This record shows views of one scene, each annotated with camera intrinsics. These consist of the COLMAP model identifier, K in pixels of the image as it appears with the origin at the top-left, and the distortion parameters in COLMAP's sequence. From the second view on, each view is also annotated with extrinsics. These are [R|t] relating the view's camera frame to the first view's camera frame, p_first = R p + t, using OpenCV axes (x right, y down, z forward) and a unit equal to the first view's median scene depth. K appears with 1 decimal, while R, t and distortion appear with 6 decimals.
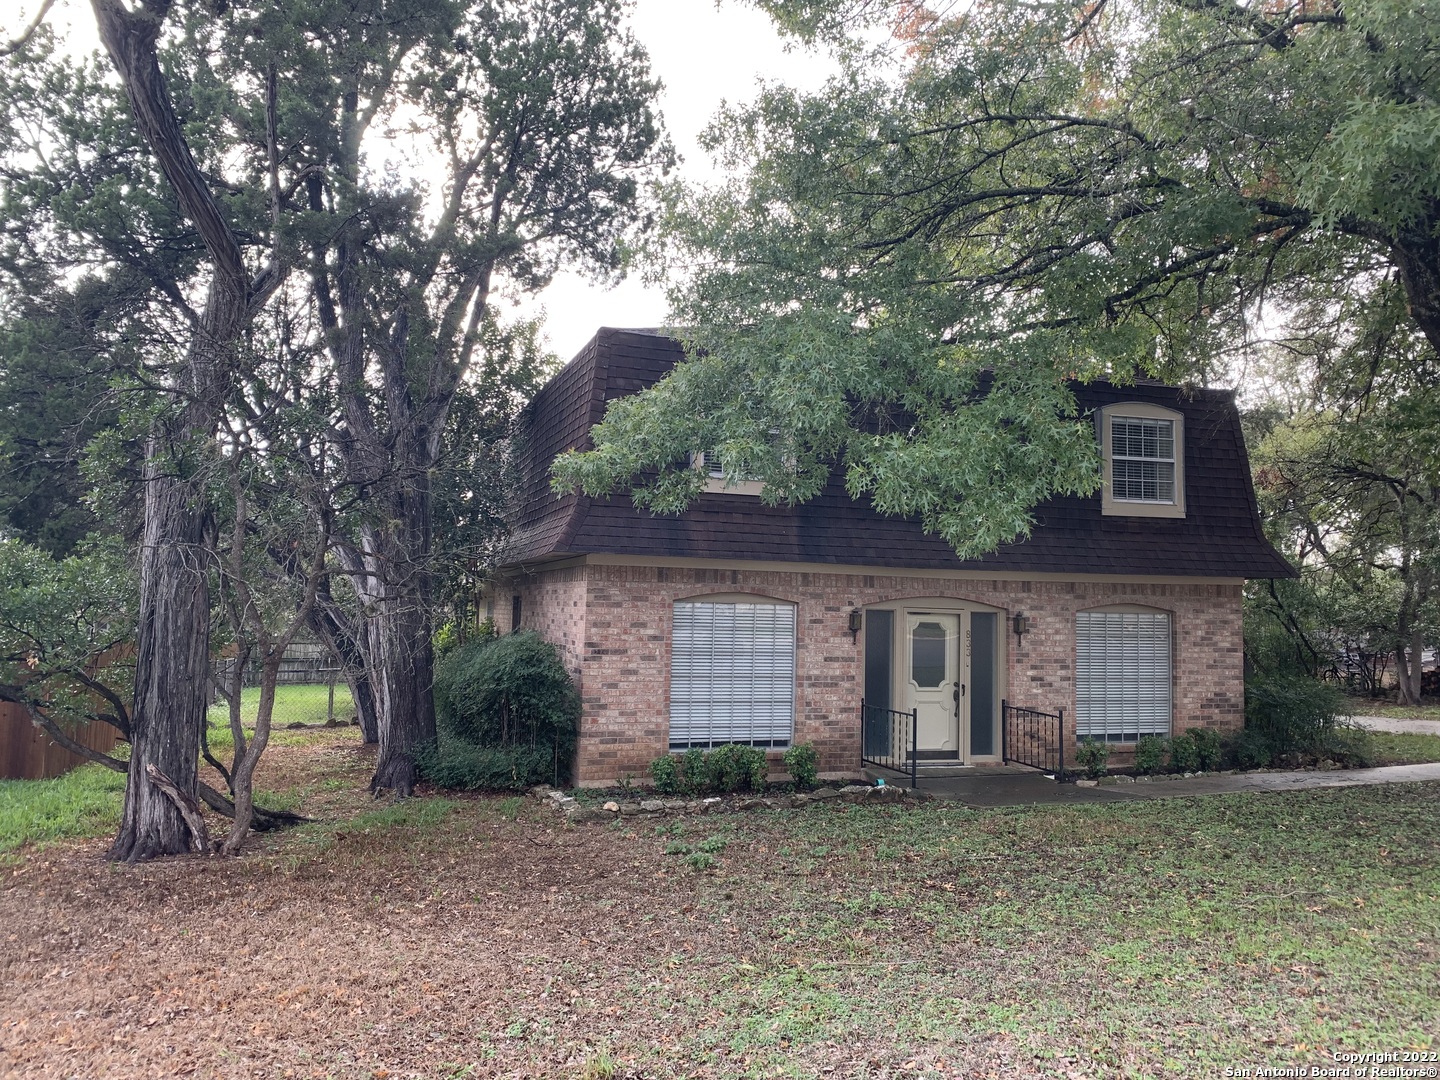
lens RADIAL K [[1098.8, 0, 717.3], [0, 1098.8, 540.6], [0, 0, 1]] dist [0.043717, -0.050480]
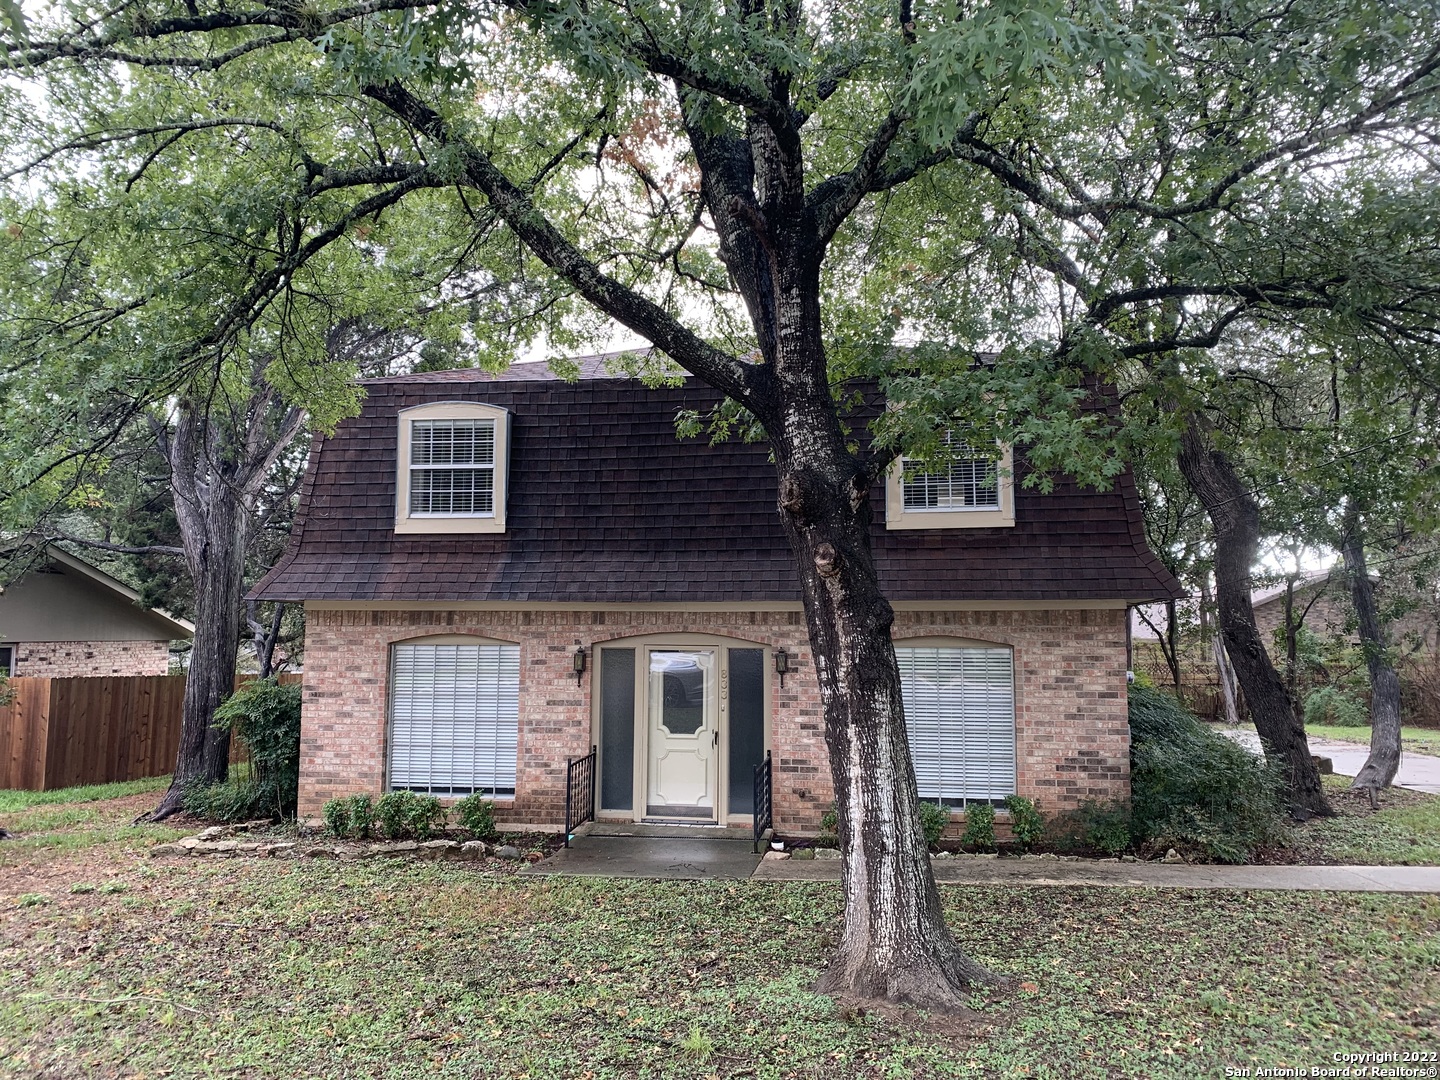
lens RADIAL K [[1098.8, 0, 722.9], [0, 1098.8, 532.7], [0, 0, 1]] dist [0.043717, -0.050480]
pose [[0.884639, -0.065941, -0.461589, 0.657080], [0.041454, 0.997152, -0.063003, 0.027697], [0.464429, 0.036600, 0.884854, 0.224981]]
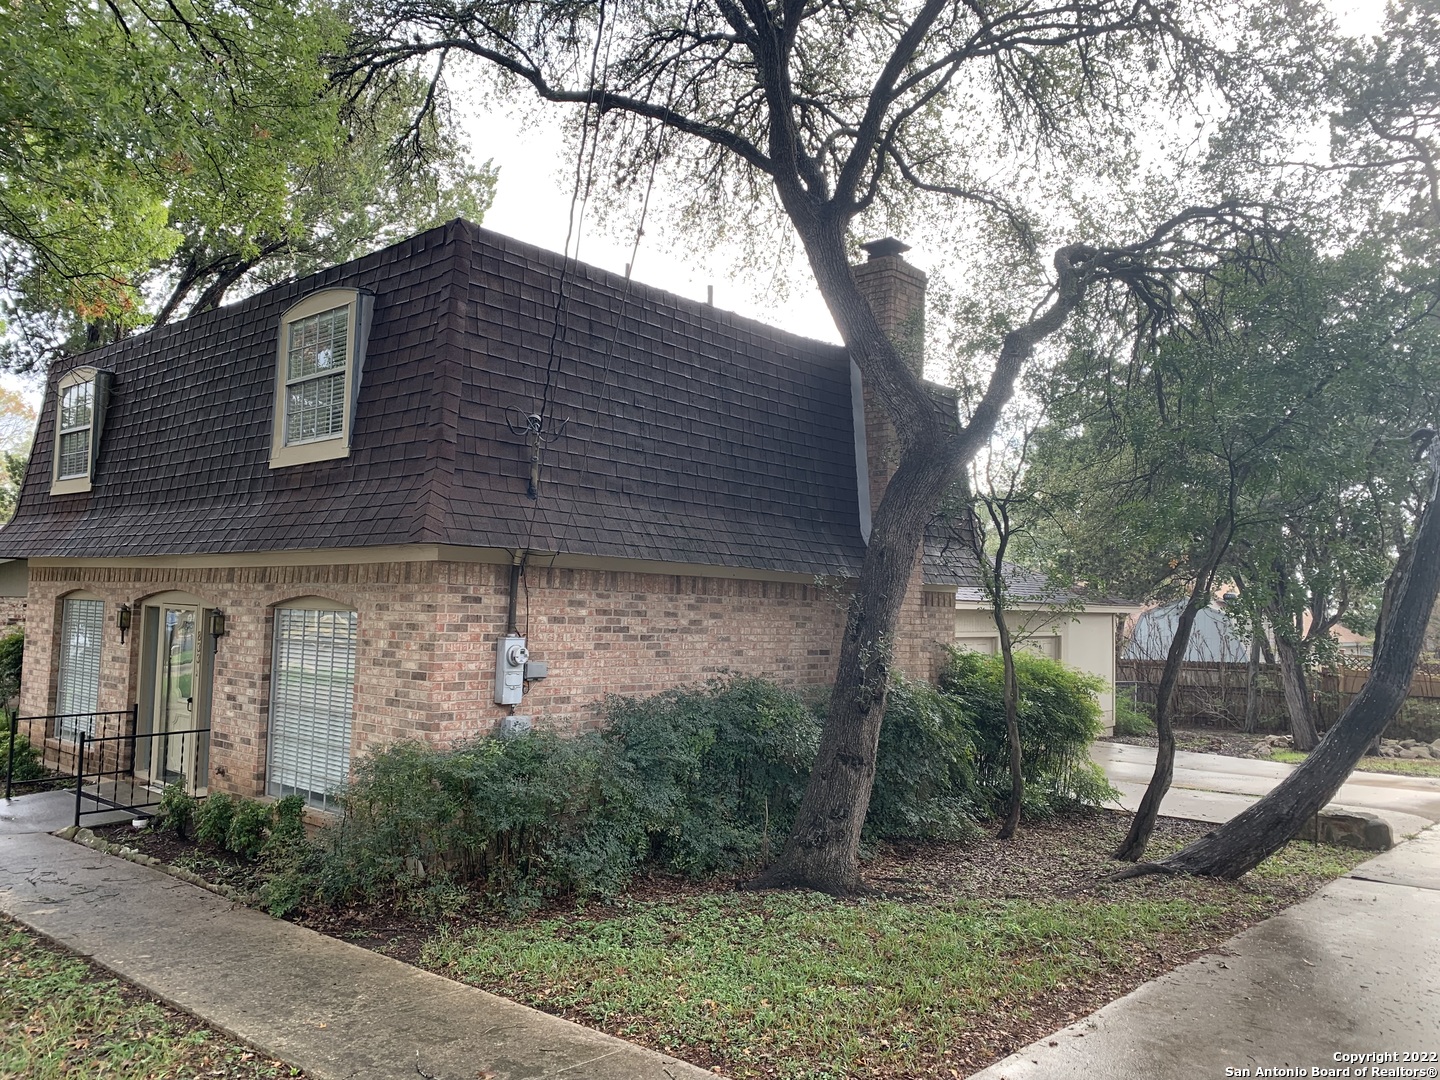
lens RADIAL K [[1098.8, 0, 722.4], [0, 1098.8, 528.6], [0, 0, 1]] dist [0.043717, -0.050480]
pose [[0.495254, -0.067032, -0.866158, 1.157913], [0.043698, 0.997679, -0.052225, 0.066923], [0.867648, -0.011984, 0.497034, 0.954562]]
